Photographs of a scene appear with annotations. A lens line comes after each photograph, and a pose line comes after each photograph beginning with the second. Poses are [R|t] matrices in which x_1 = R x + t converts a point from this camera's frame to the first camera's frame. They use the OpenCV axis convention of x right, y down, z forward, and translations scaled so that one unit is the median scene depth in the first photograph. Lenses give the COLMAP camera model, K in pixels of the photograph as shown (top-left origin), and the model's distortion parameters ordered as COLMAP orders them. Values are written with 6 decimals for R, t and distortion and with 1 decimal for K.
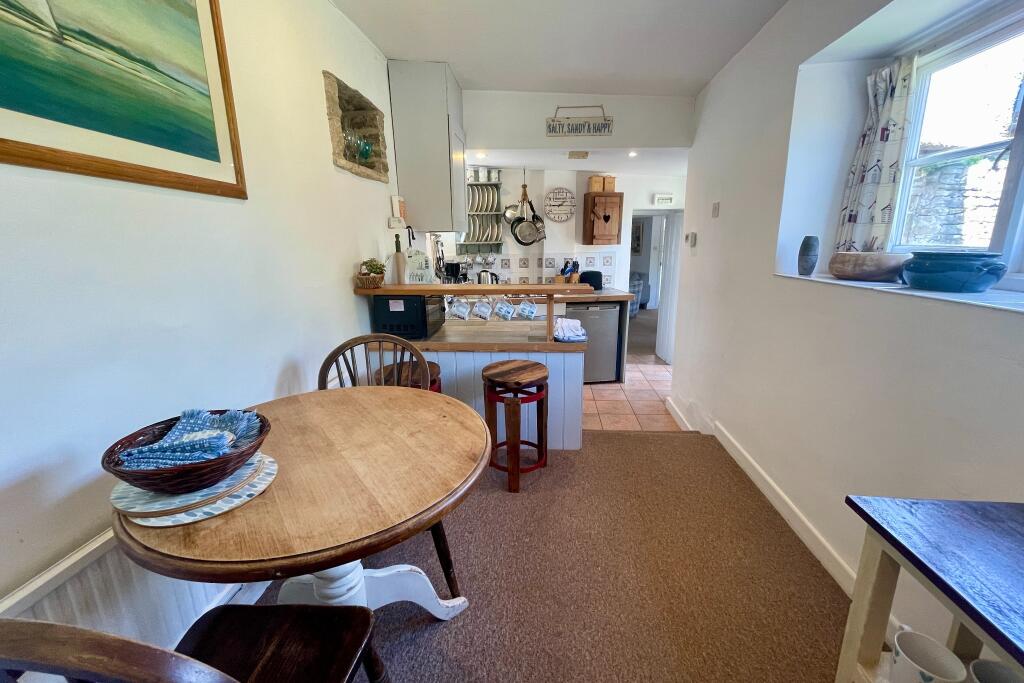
lens RADIAL K [[418.3, 0, 512.0], [0, 418.3, 341.5], [0, 0, 1]] dist [0.001344, 0.000095]
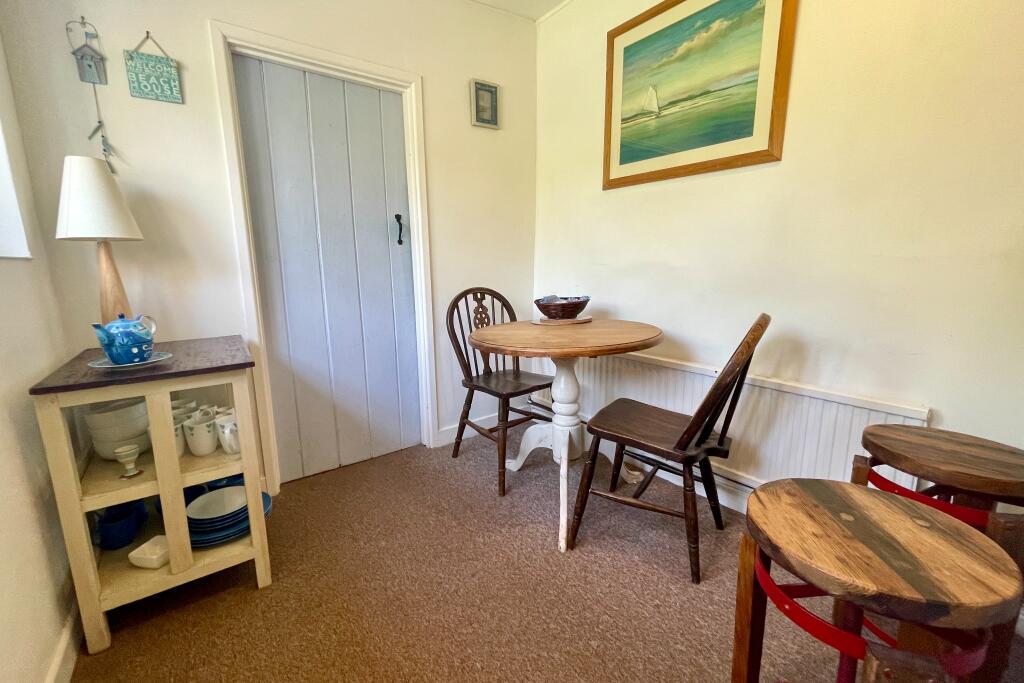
lens RADIAL K [[426.3, 0, 512.0], [0, 426.3, 341.5], [0, 0, 1]] dist [-0.002917, -0.000329]
pose [[-0.743694, 0.134126, -0.654927, 0.650037], [-0.140752, 0.926292, 0.349530, -0.226050], [0.653535, 0.352126, -0.669999, 1.585729]]
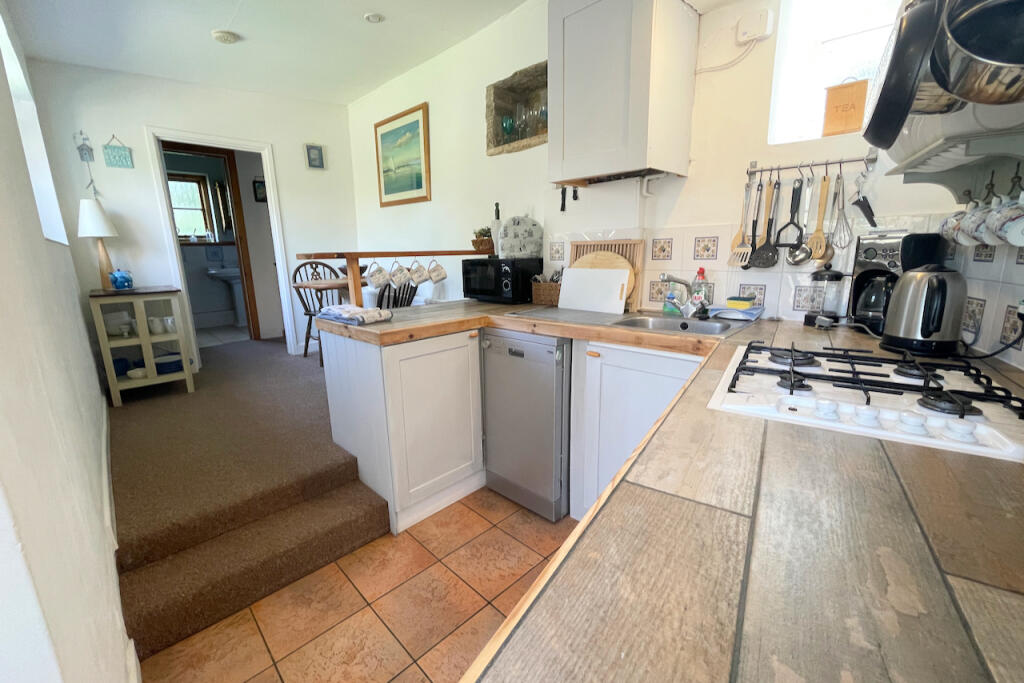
lens RADIAL K [[418.3, 0, 512.0], [0, 418.3, 341.5], [0, 0, 1]] dist [0.001344, 0.000095]
pose [[-0.645118, 0.181969, -0.742098, 1.020623], [-0.158040, 0.918448, 0.362598, -0.594722], [0.747560, 0.351199, -0.563749, 3.227648]]
